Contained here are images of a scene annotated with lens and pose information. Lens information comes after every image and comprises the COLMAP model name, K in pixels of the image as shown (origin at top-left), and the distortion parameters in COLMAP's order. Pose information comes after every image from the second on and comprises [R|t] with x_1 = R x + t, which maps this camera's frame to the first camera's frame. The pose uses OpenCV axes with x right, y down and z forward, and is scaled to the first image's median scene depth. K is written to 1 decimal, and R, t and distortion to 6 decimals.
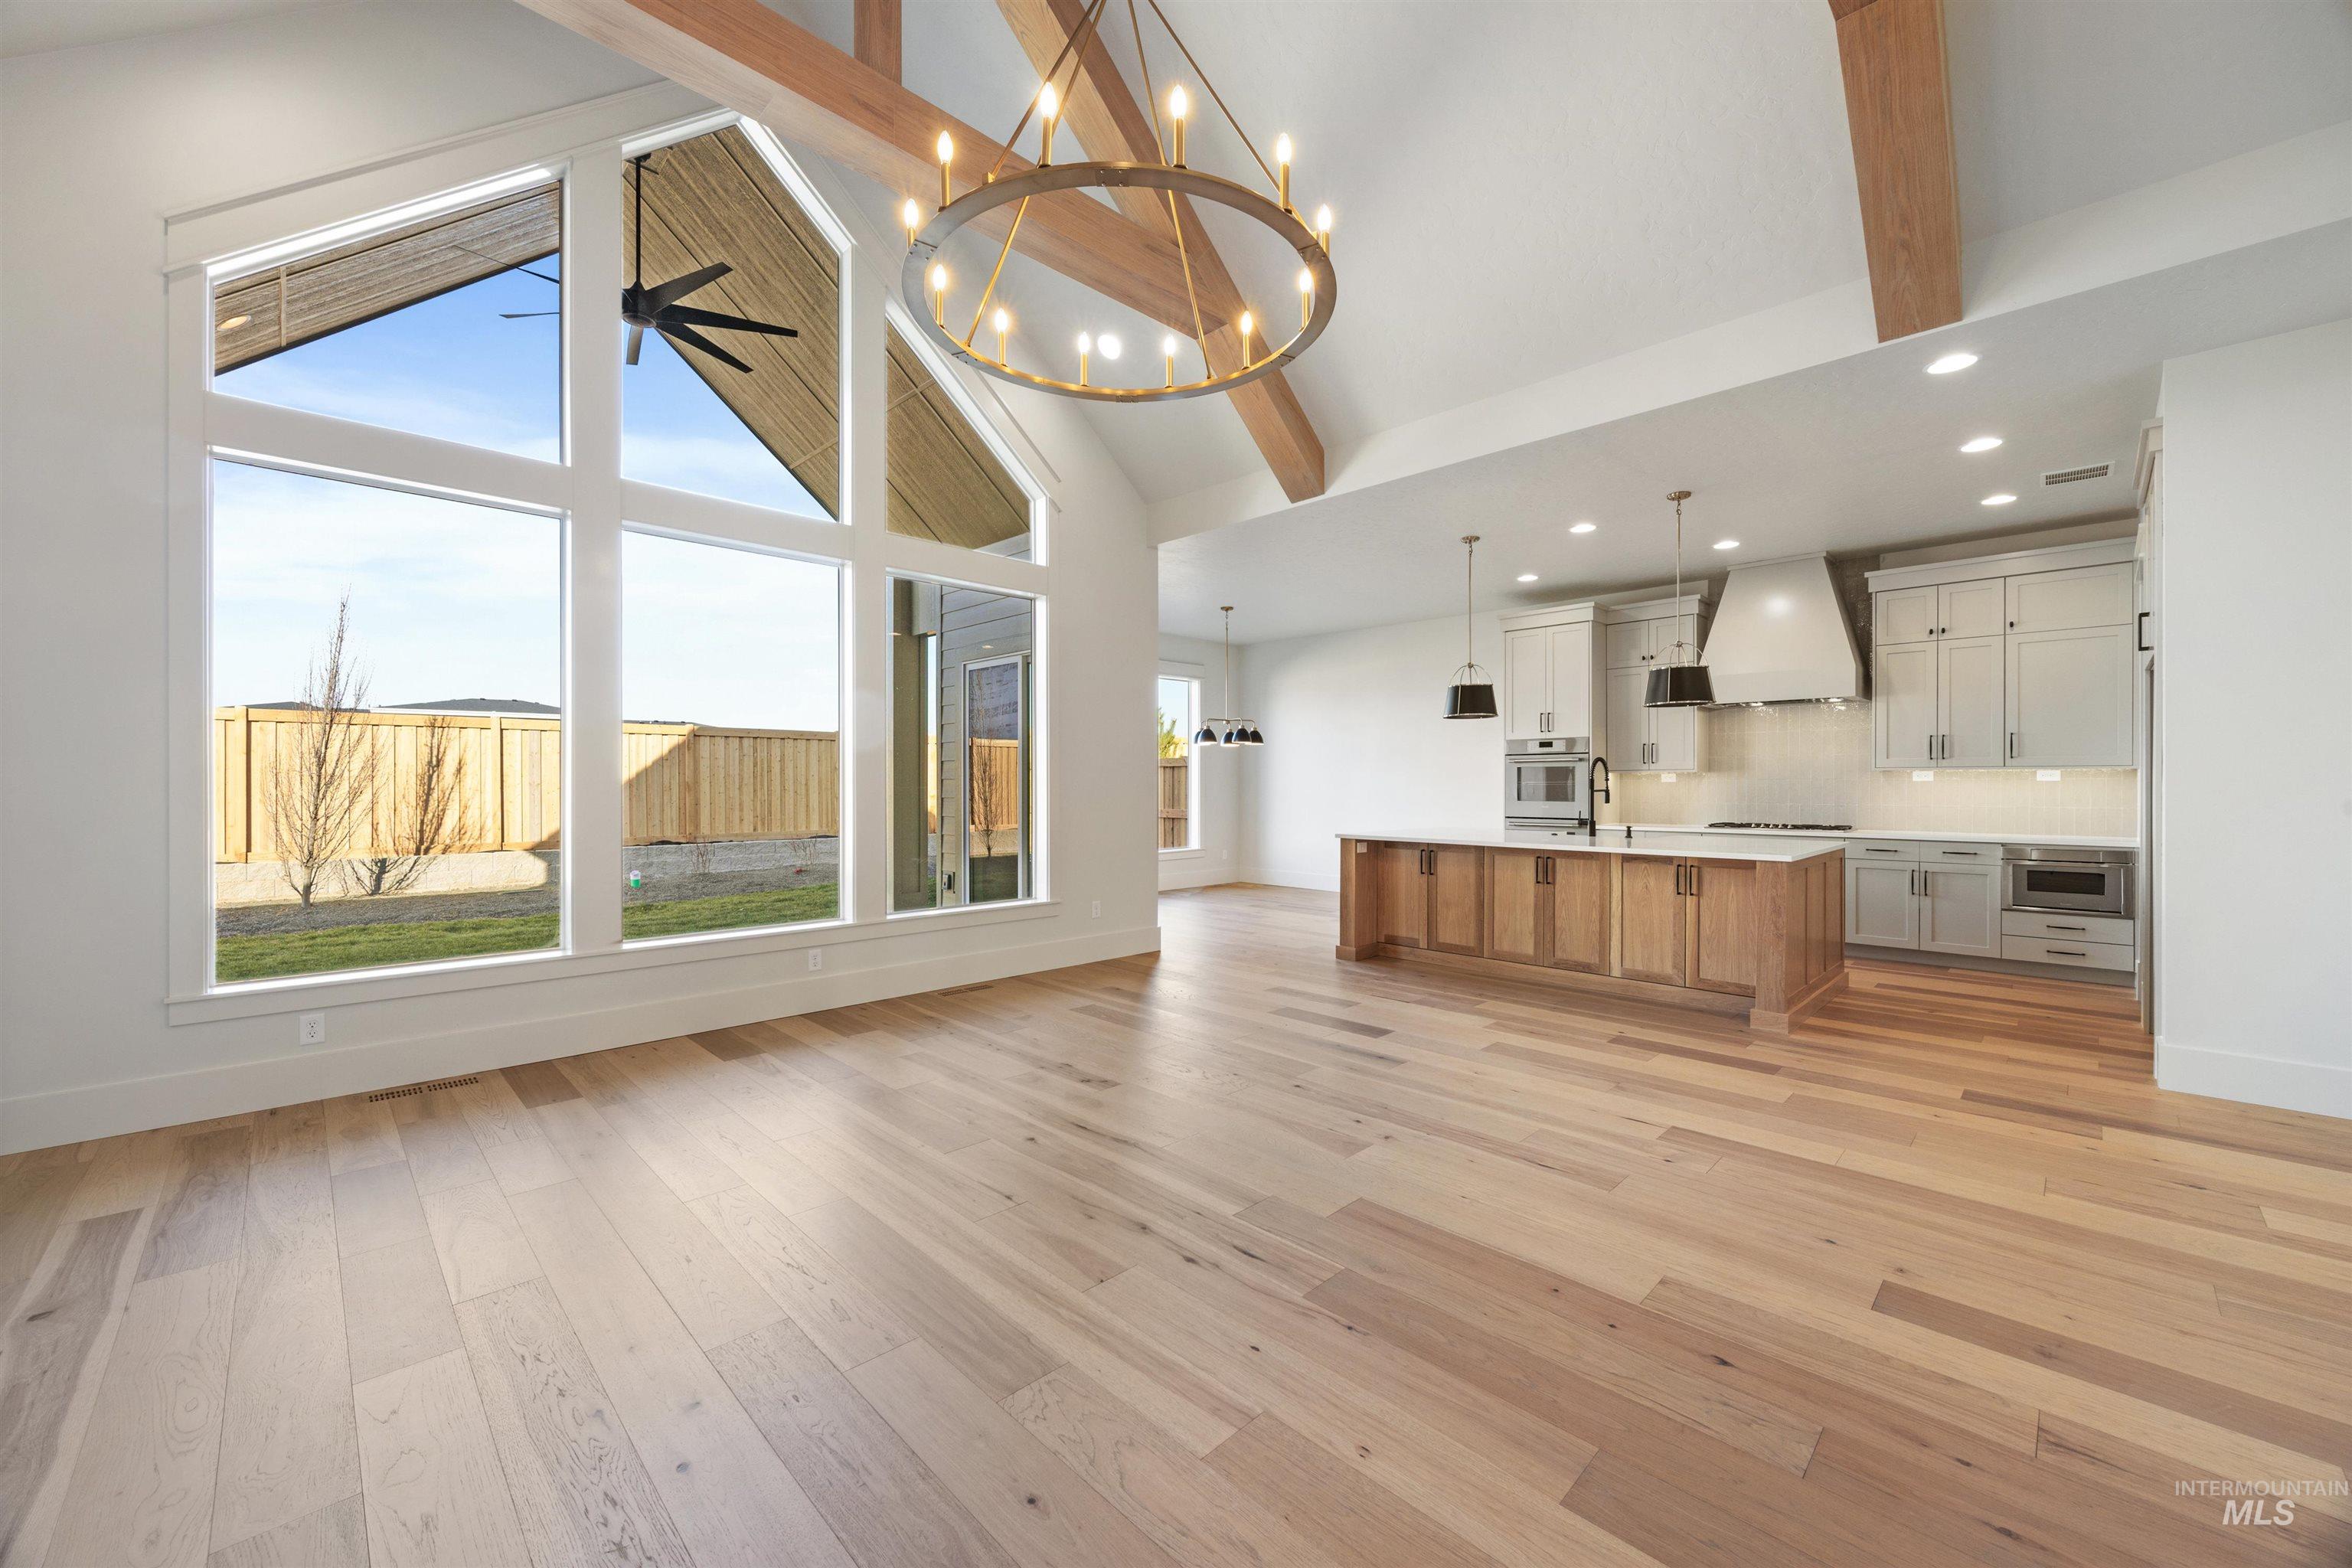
lens RADIAL K [[899.2, 0, 1166.1], [0, 899.2, 786.2], [0, 0, 1]] dist [-0.002926, -0.000668]
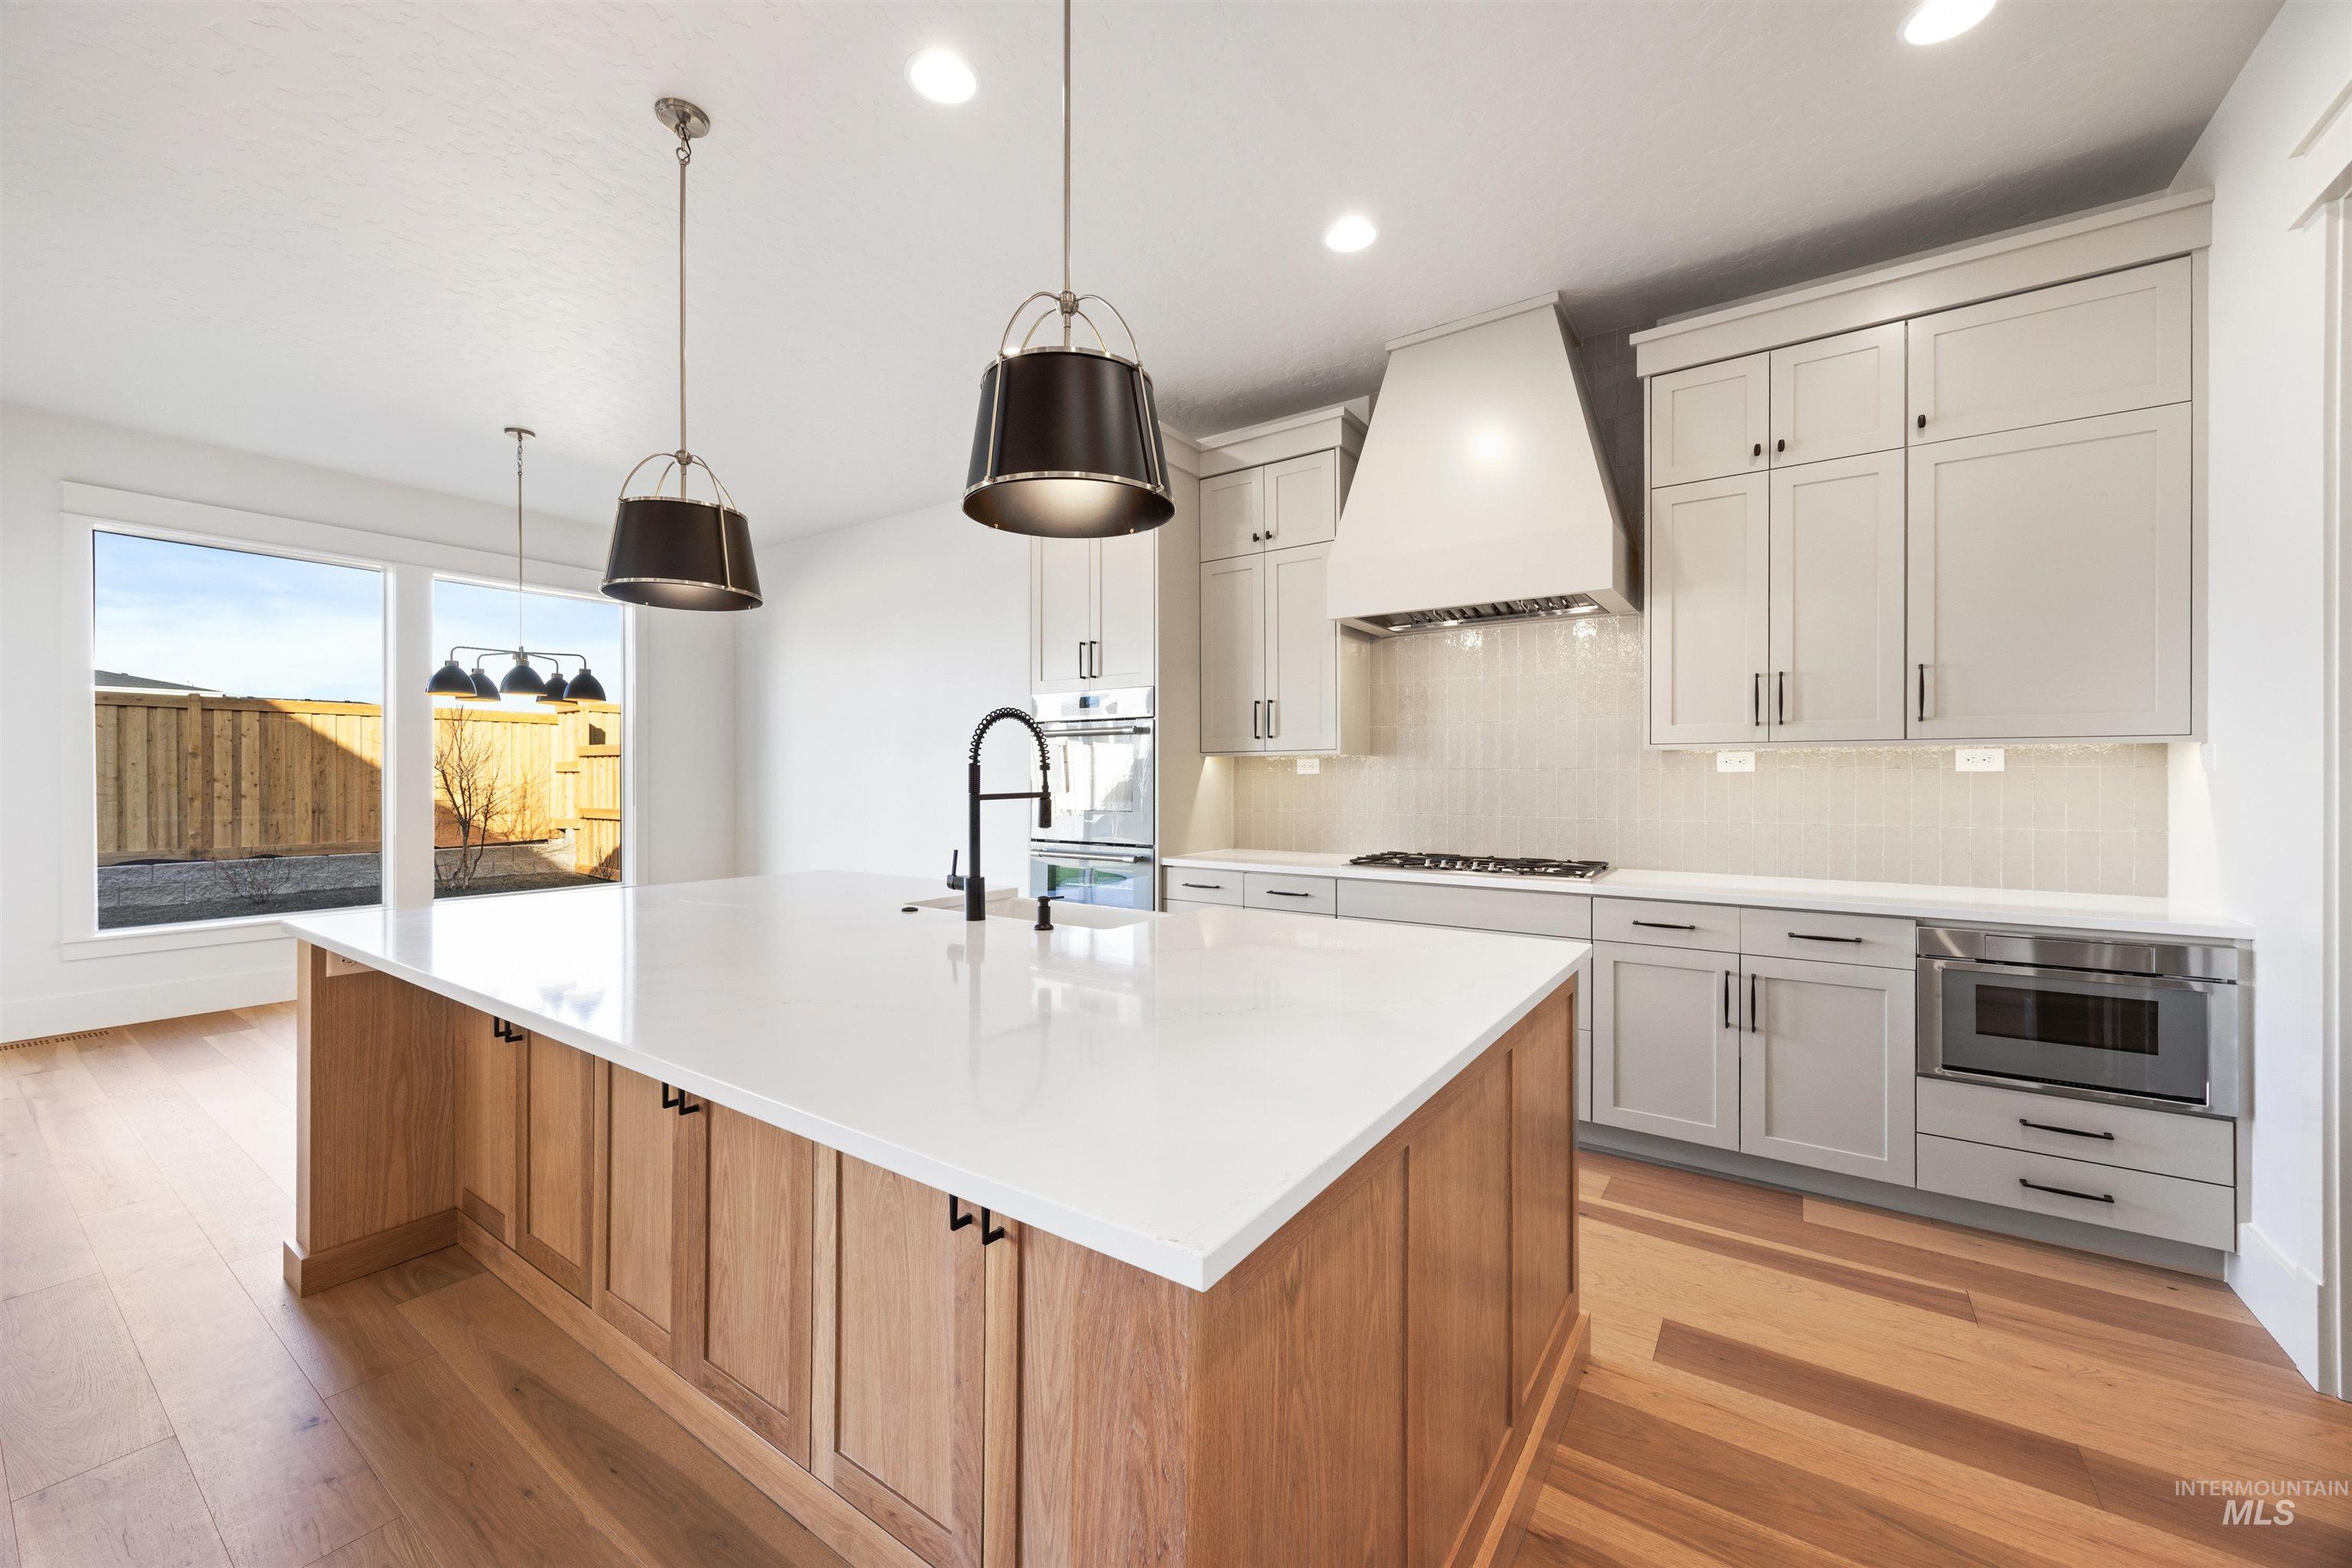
lens RADIAL K [[899.2, 0, 1174.8], [0, 899.2, 781.6], [0, 0, 1]] dist [-0.002926, -0.000668]
pose [[0.981246, -0.000056, 0.192762, 0.484066], [-0.000146, 0.999999, 0.001034, -0.001356], [-0.192761, -0.001043, 0.981245, 0.623375]]
